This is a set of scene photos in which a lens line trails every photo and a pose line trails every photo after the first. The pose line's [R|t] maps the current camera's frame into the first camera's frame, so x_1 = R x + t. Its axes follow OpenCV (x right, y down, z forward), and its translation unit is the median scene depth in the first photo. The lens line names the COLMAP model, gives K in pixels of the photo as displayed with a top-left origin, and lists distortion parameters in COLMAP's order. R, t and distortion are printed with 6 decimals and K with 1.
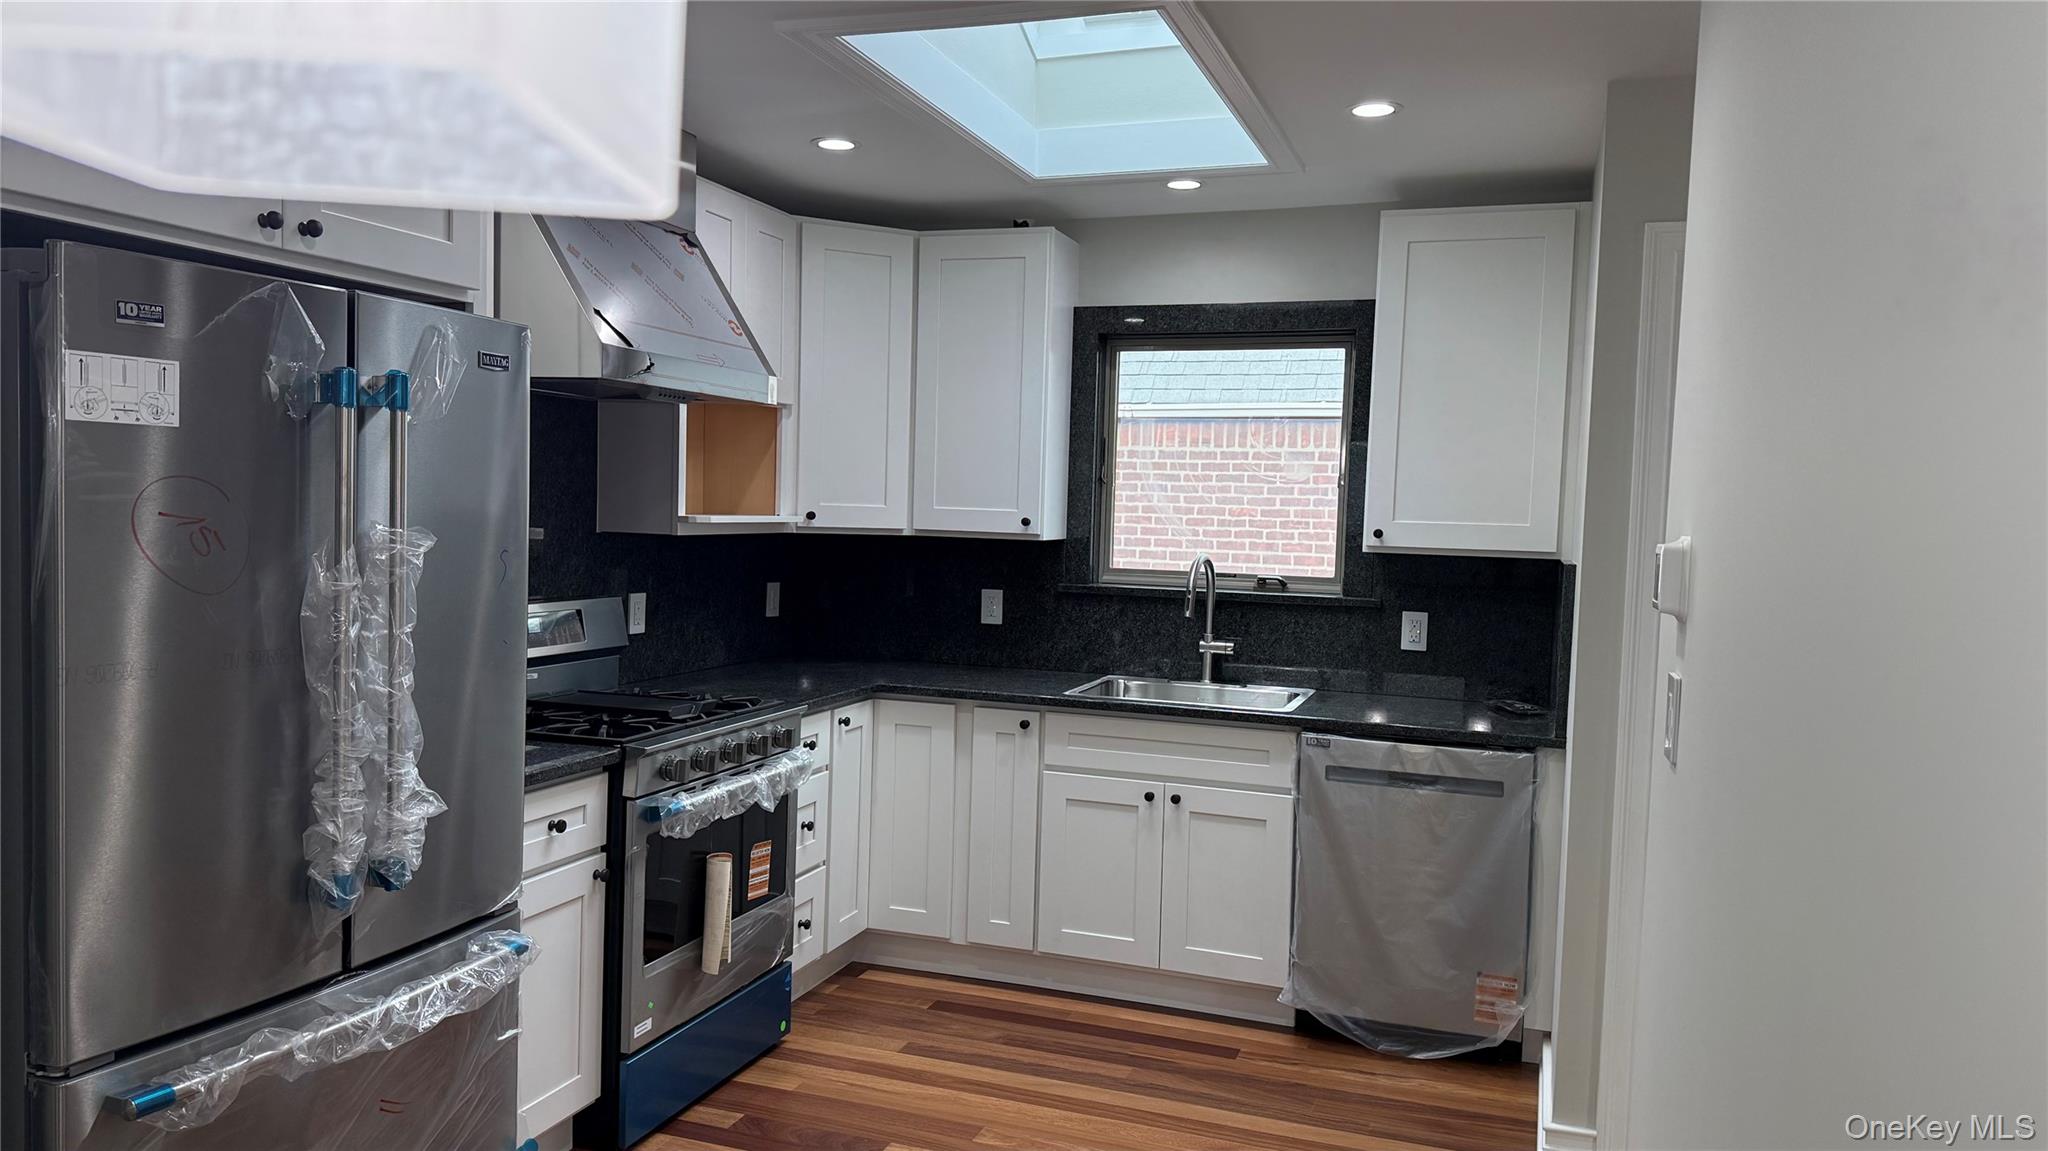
lens RADIAL K [[1455.5, 0, 1021.4], [0, 1455.5, 576.8], [0, 0, 1]] dist [0.061635, -0.064426]
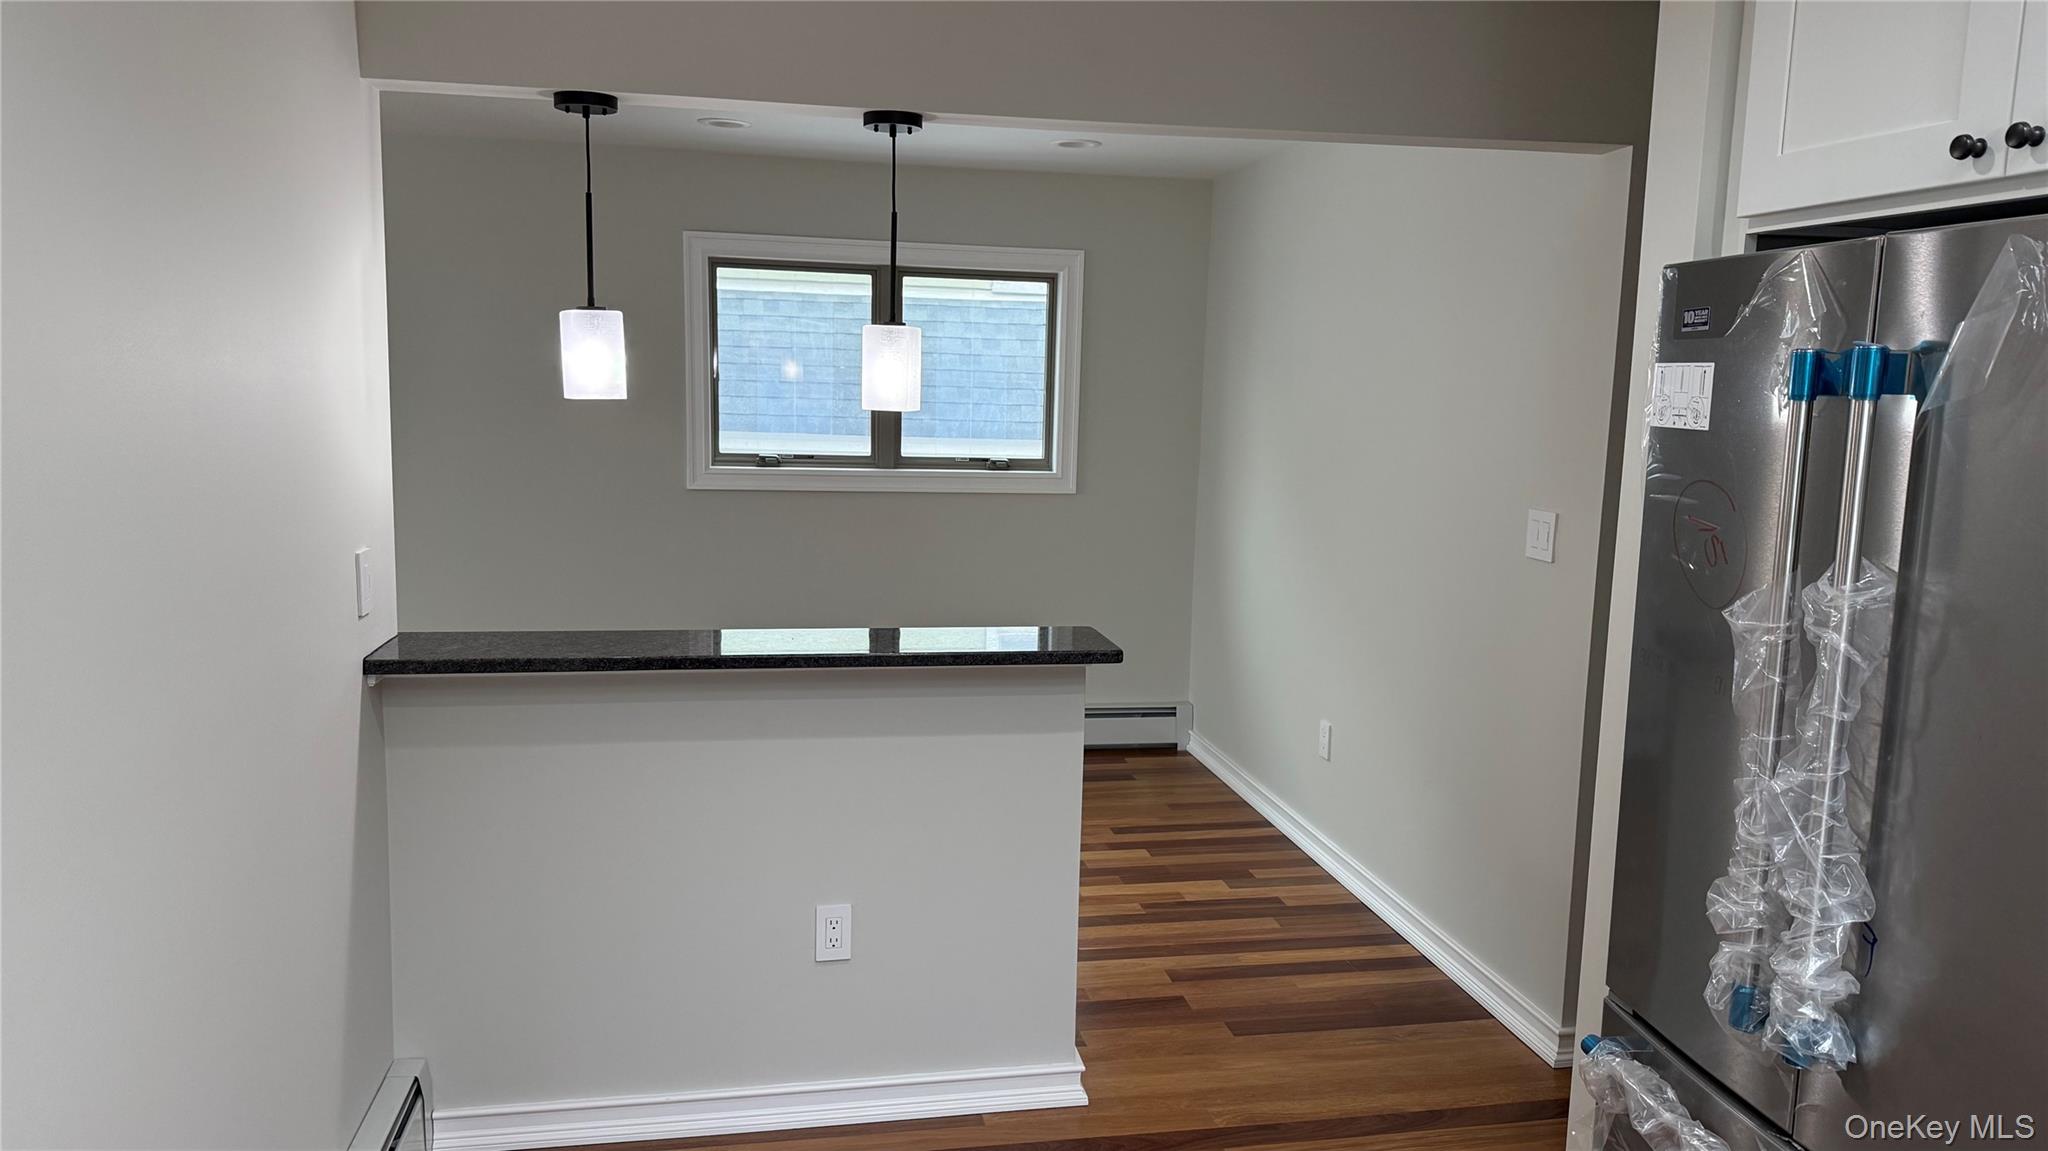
lens RADIAL K [[1455.5, 0, 1030.5], [0, 1455.5, 589.6], [0, 0, 1]] dist [0.061635, -0.064426]
pose [[-0.859221, 0.026983, -0.510893, 0.169989], [-0.072807, 0.981995, 0.174311, -0.074042], [0.506398, 0.186968, -0.841786, 0.882077]]
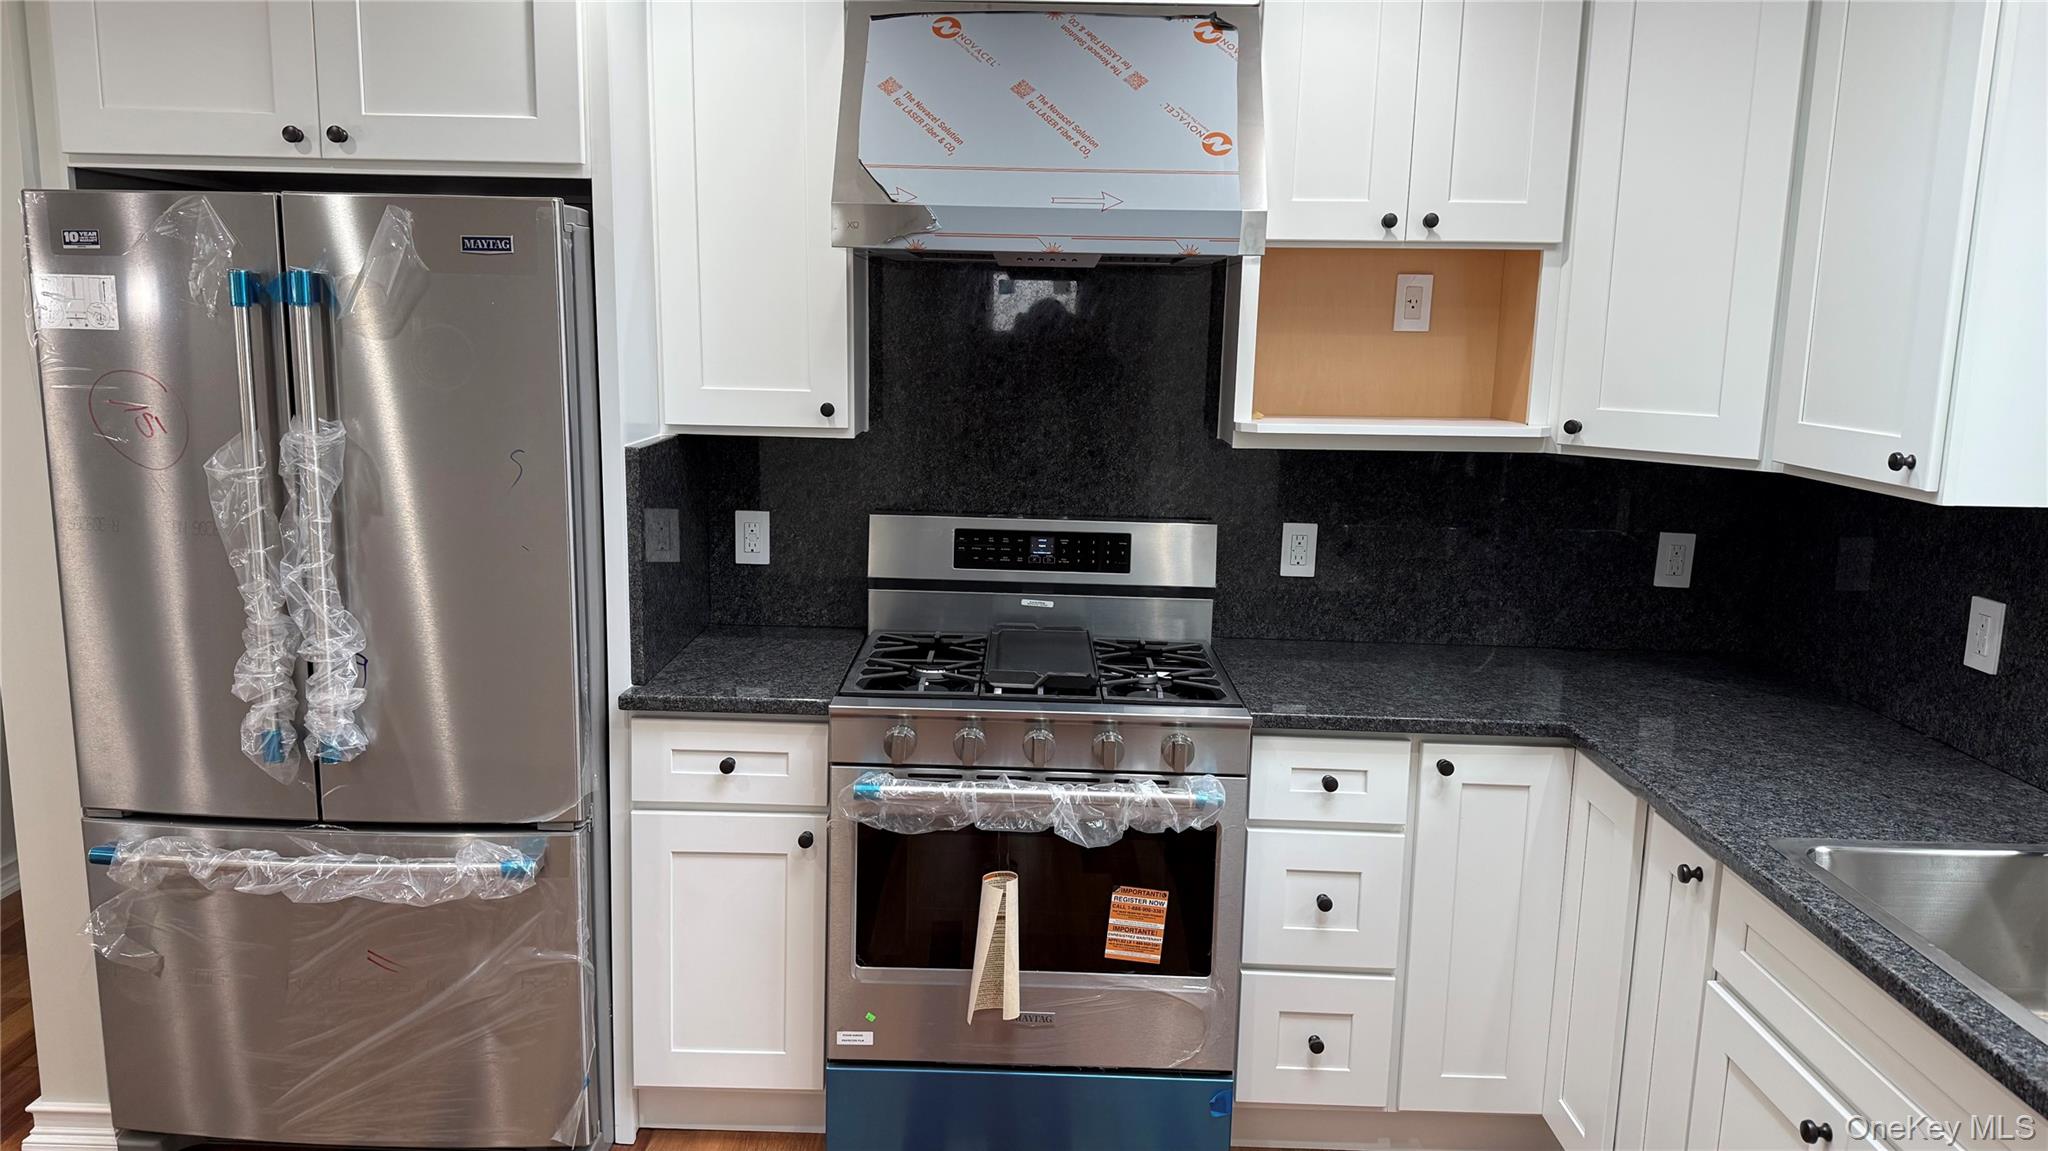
lens RADIAL K [[1455.5, 0, 1024.1], [0, 1455.5, 571.3], [0, 0, 1]] dist [0.061635, -0.064426]
pose [[0.301191, 0.138702, -0.943422, 0.456031], [-0.060509, 0.990151, 0.126254, -0.056621], [0.951642, 0.019059, 0.306618, 0.735350]]
